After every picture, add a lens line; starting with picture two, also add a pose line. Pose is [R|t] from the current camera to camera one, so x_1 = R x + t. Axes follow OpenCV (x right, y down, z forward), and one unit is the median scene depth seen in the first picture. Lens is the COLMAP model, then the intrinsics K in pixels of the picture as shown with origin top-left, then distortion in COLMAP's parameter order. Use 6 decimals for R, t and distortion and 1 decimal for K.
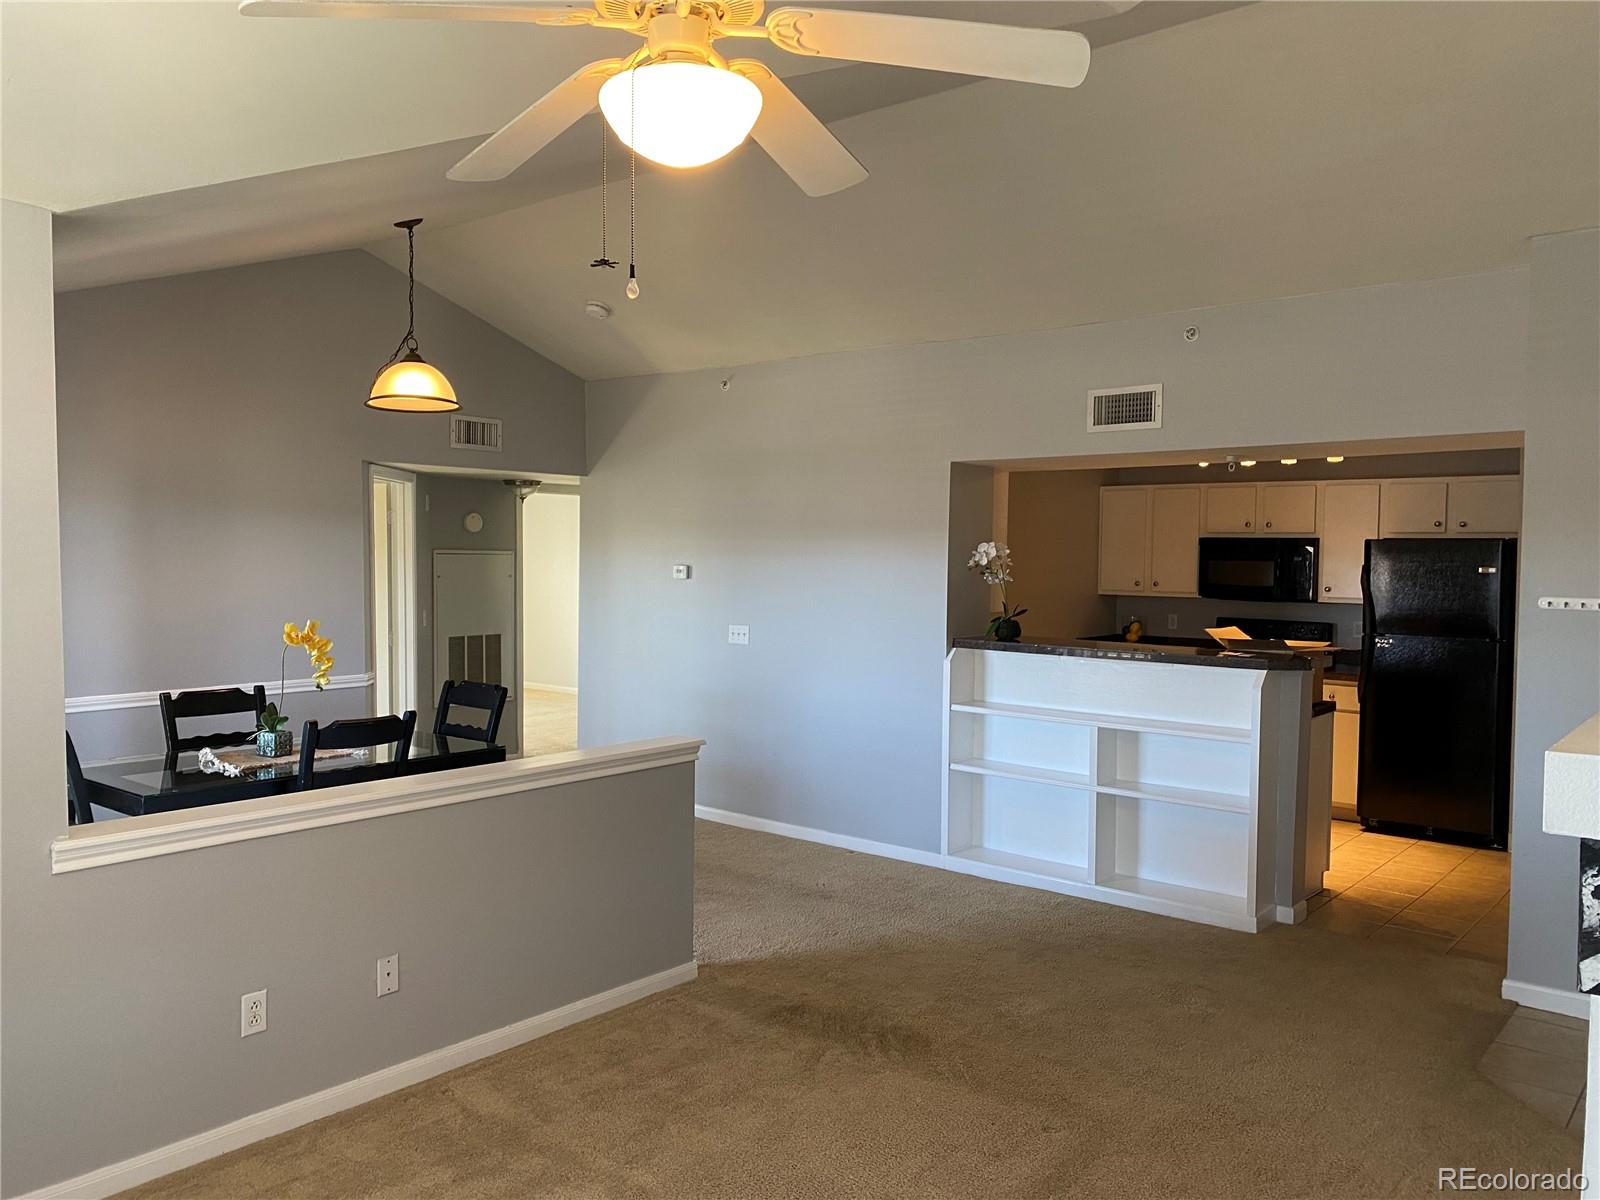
lens RADIAL K [[1224.0, 0, 800.0], [0, 1224.0, 600.0], [0, 0, 1]] dist [0.031446, 0.002059]
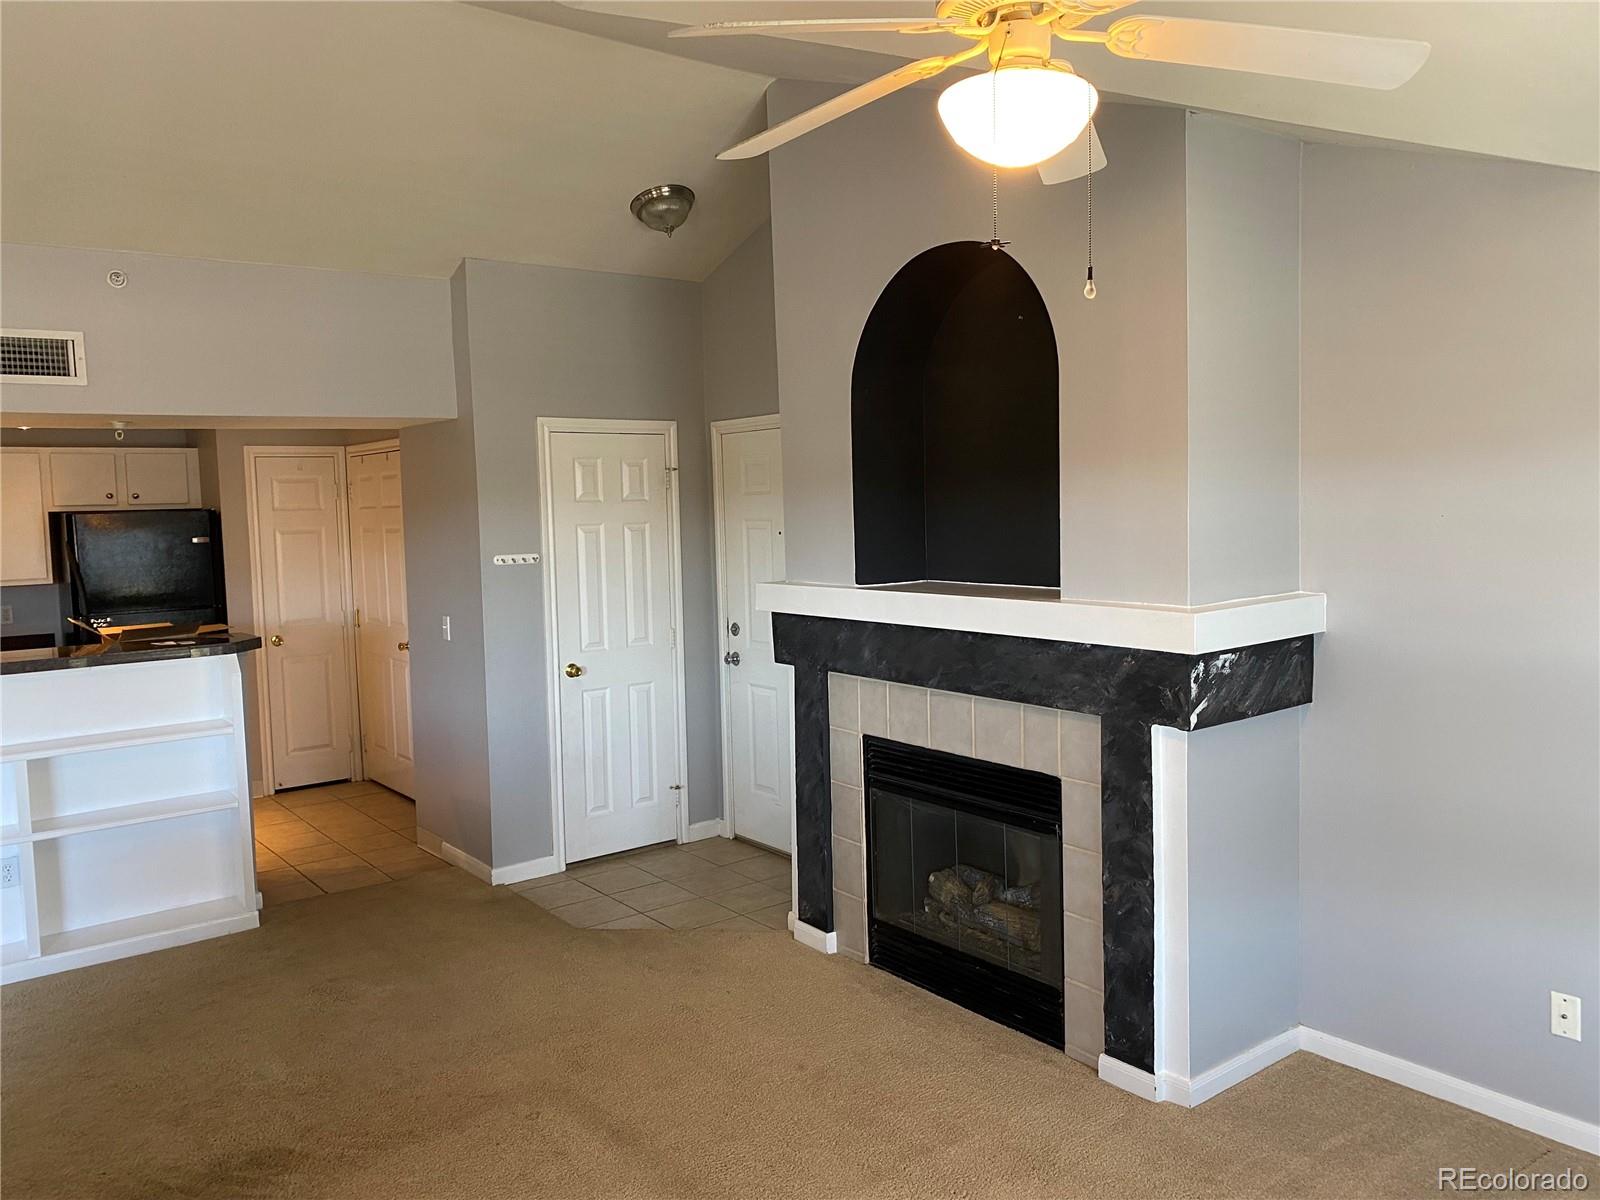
lens RADIAL K [[1208.0, 0, 815.0], [0, 1208.0, 591.1], [0, 0, 1]] dist [0.018477, -0.010325]
pose [[0.212549, -0.089724, 0.973022, -0.308860], [0.067786, 0.994730, 0.076918, -0.023223], [-0.974796, 0.049608, 0.217511, 0.256700]]
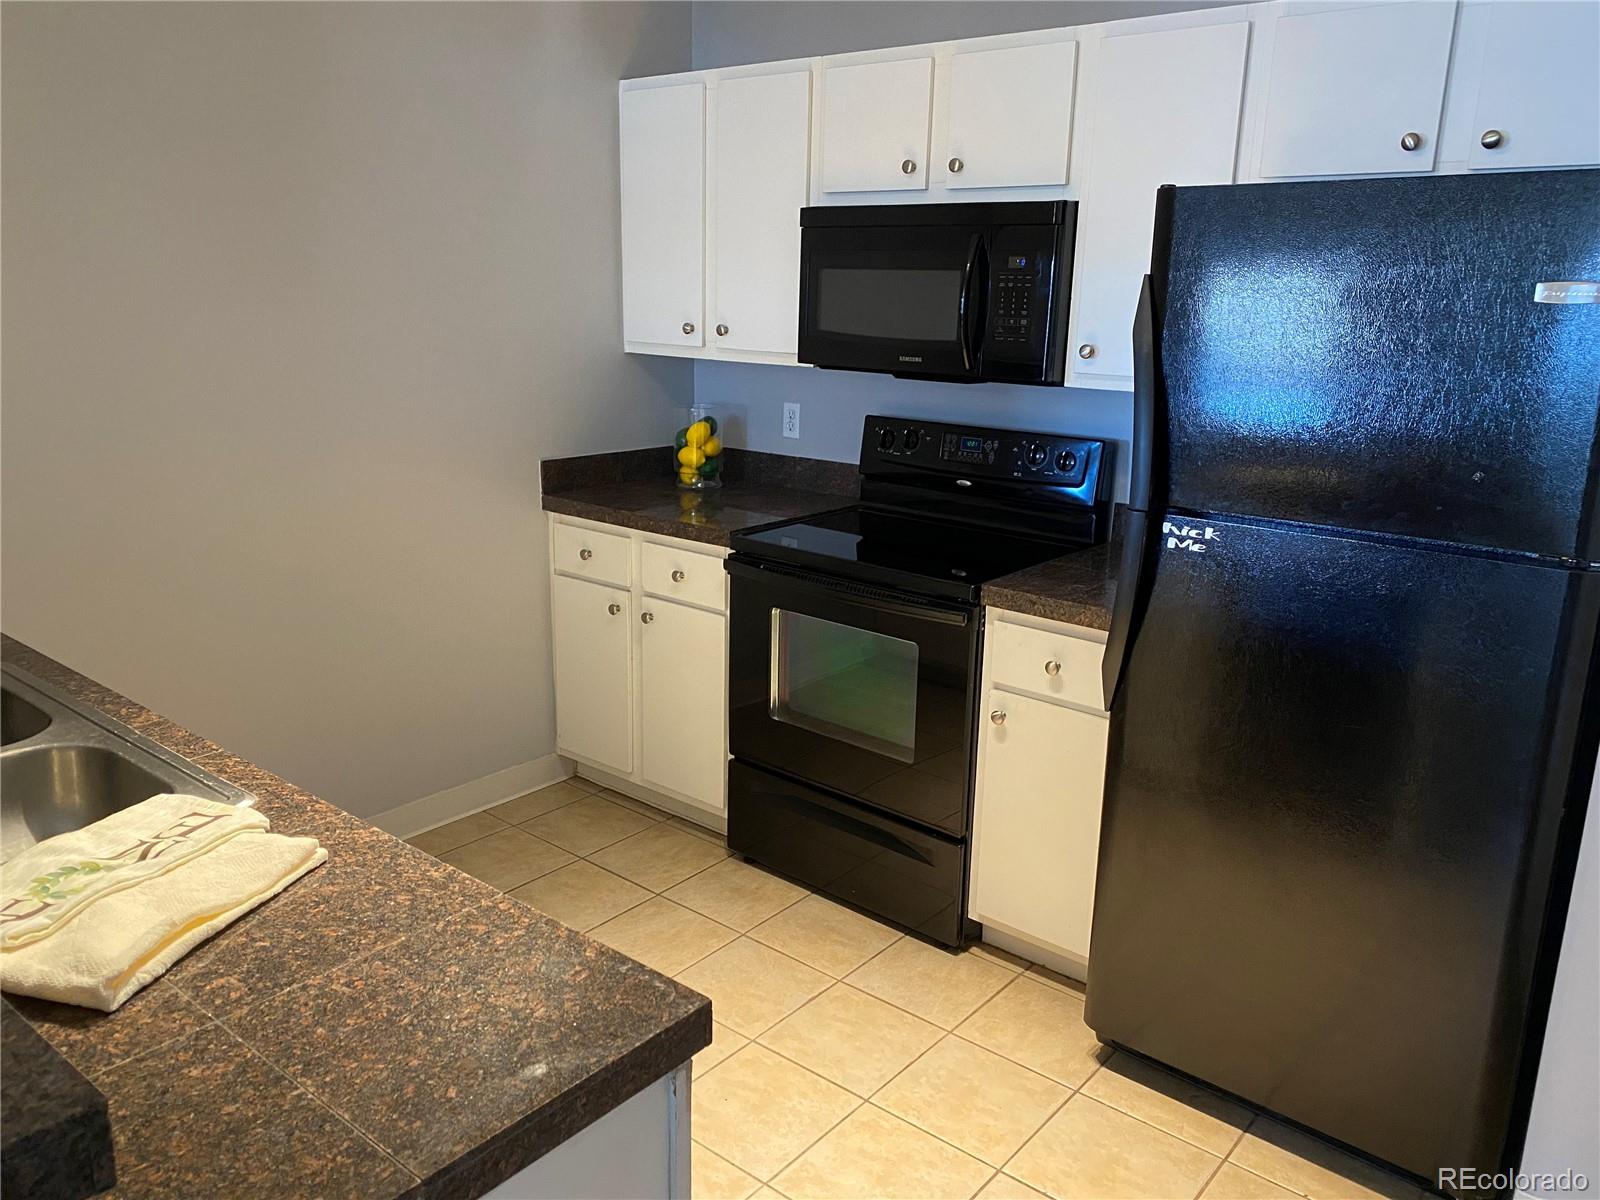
lens RADIAL K [[1208.0, 0, 815.0], [0, 1208.0, 591.1], [0, 0, 1]] dist [0.018477, -0.010325]
pose [[0.999929, 0.010196, 0.006152, 0.371790], [-0.011241, 0.978713, 0.204926, -0.012588], [-0.003931, -0.204980, 0.978758, 0.689785]]
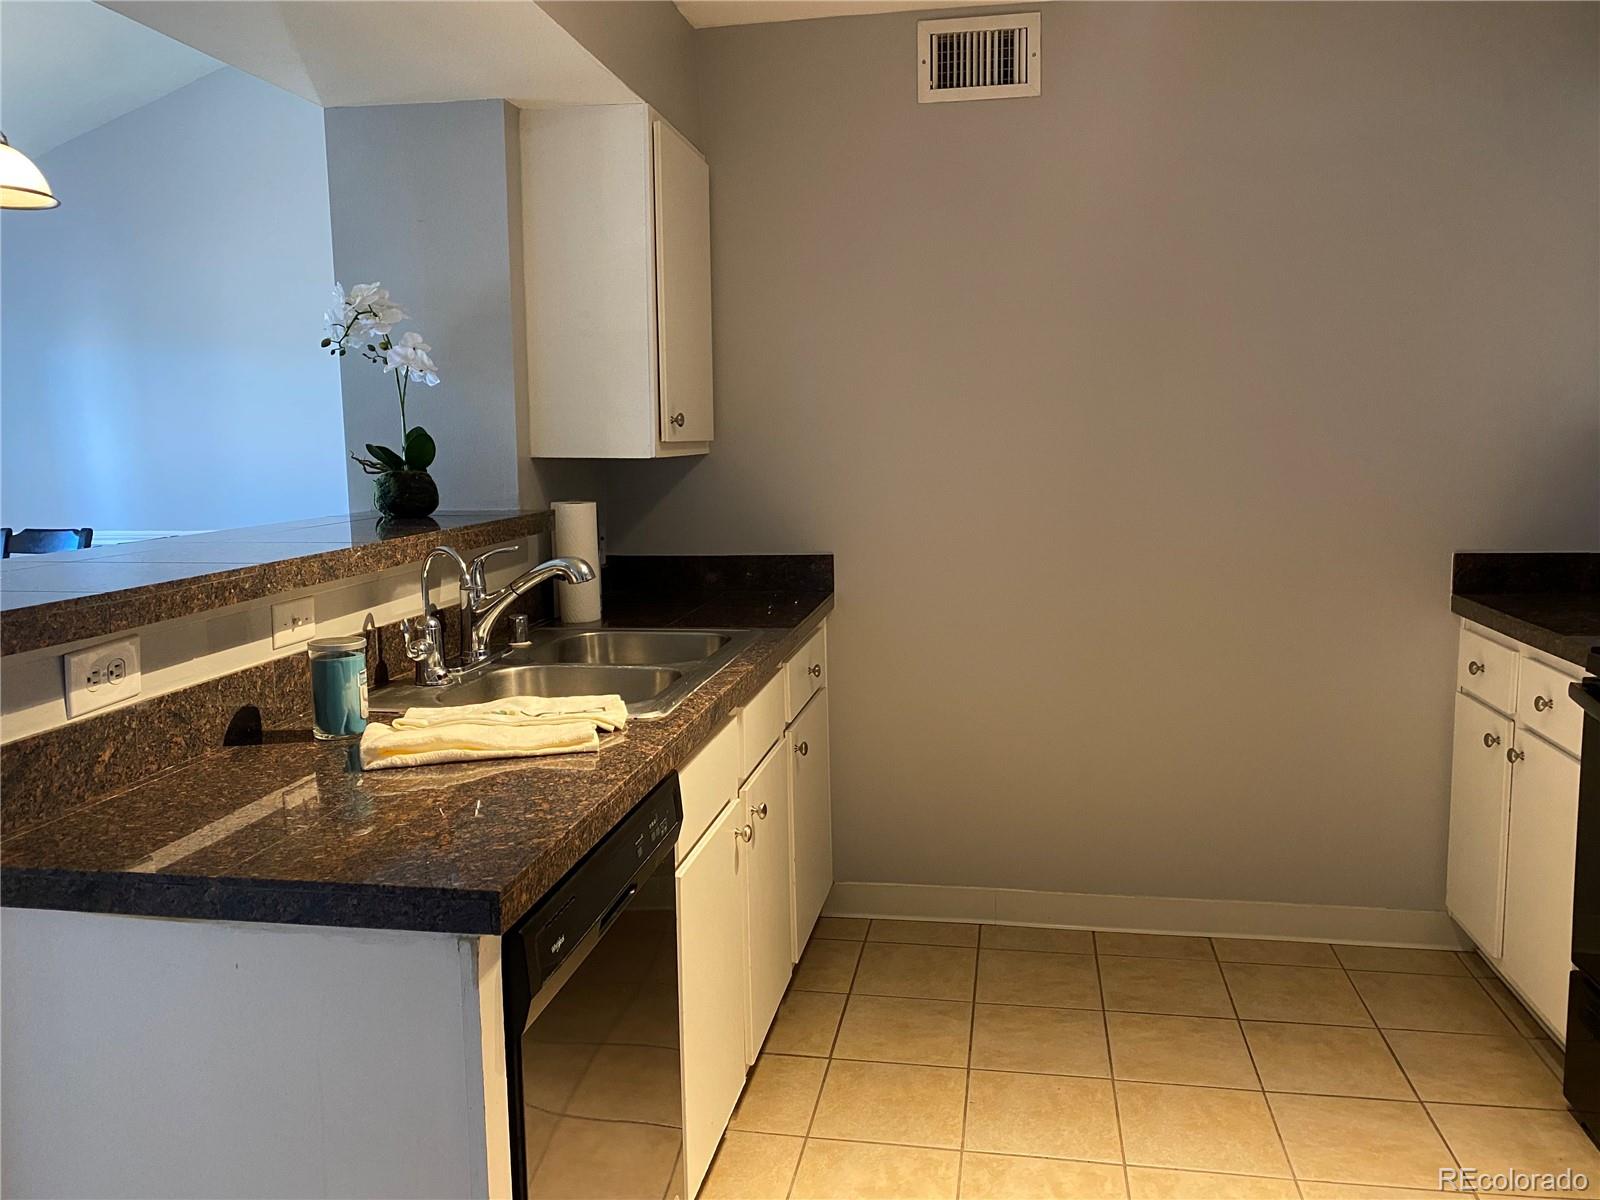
lens RADIAL K [[1208.0, 0, 815.0], [0, 1208.0, 591.1], [0, 0, 1]] dist [0.018477, -0.010325]
pose [[0.495191, 0.091770, -0.863924, 0.512393], [-0.014781, 0.995151, 0.097237, 0.012914], [0.868658, -0.035381, 0.494147, 0.785403]]
